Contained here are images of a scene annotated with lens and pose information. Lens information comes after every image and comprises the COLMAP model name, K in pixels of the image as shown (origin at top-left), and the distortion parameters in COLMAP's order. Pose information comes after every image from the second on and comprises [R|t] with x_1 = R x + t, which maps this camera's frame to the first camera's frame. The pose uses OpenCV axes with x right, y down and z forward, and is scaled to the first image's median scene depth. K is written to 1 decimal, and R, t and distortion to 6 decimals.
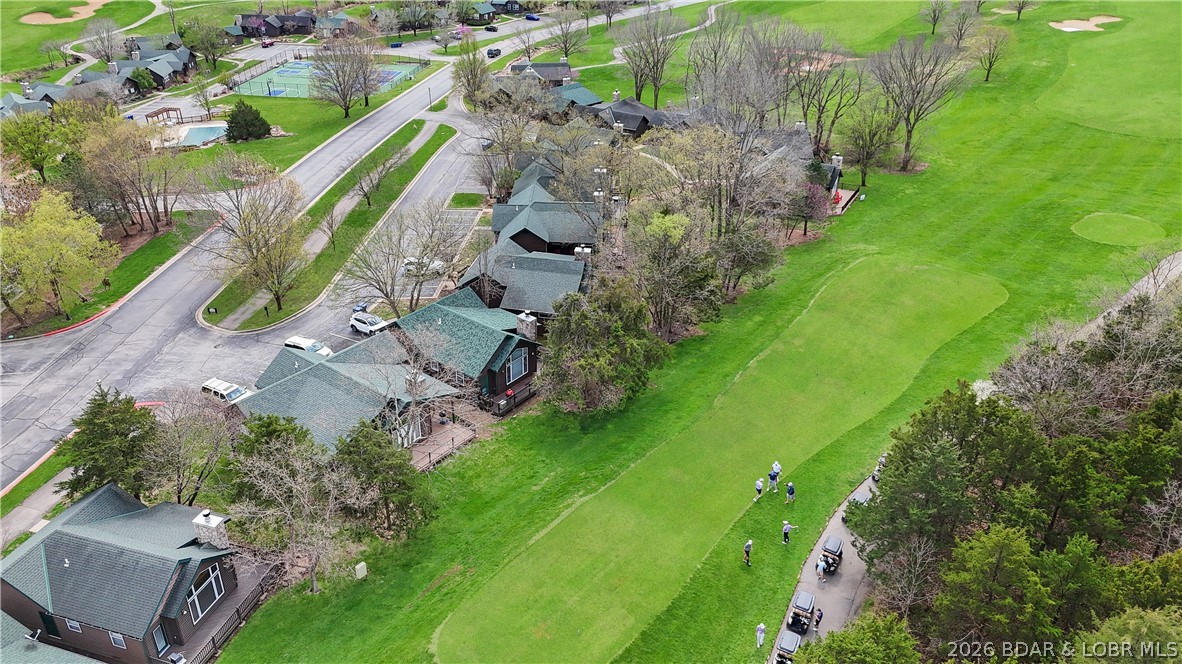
lens RADIAL K [[888.5, 0, 591.0], [0, 888.5, 332.0], [0, 0, 1]] dist [0.070038, -0.075821]
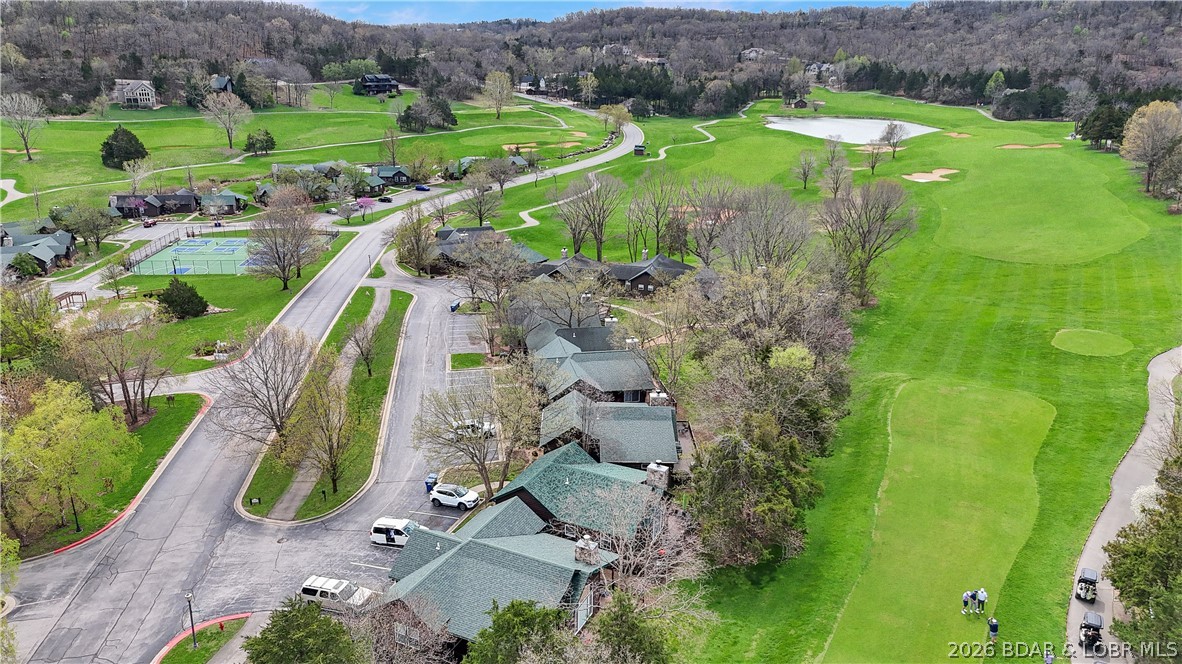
lens RADIAL K [[888.5, 0, 591.0], [0, 888.5, 332.0], [0, 0, 1]] dist [0.070038, -0.075821]
pose [[0.978204, -0.068061, 0.196176, -0.171929], [0.102347, 0.980059, -0.170323, -0.002065], [-0.180672, 0.186688, 0.965663, 0.046264]]
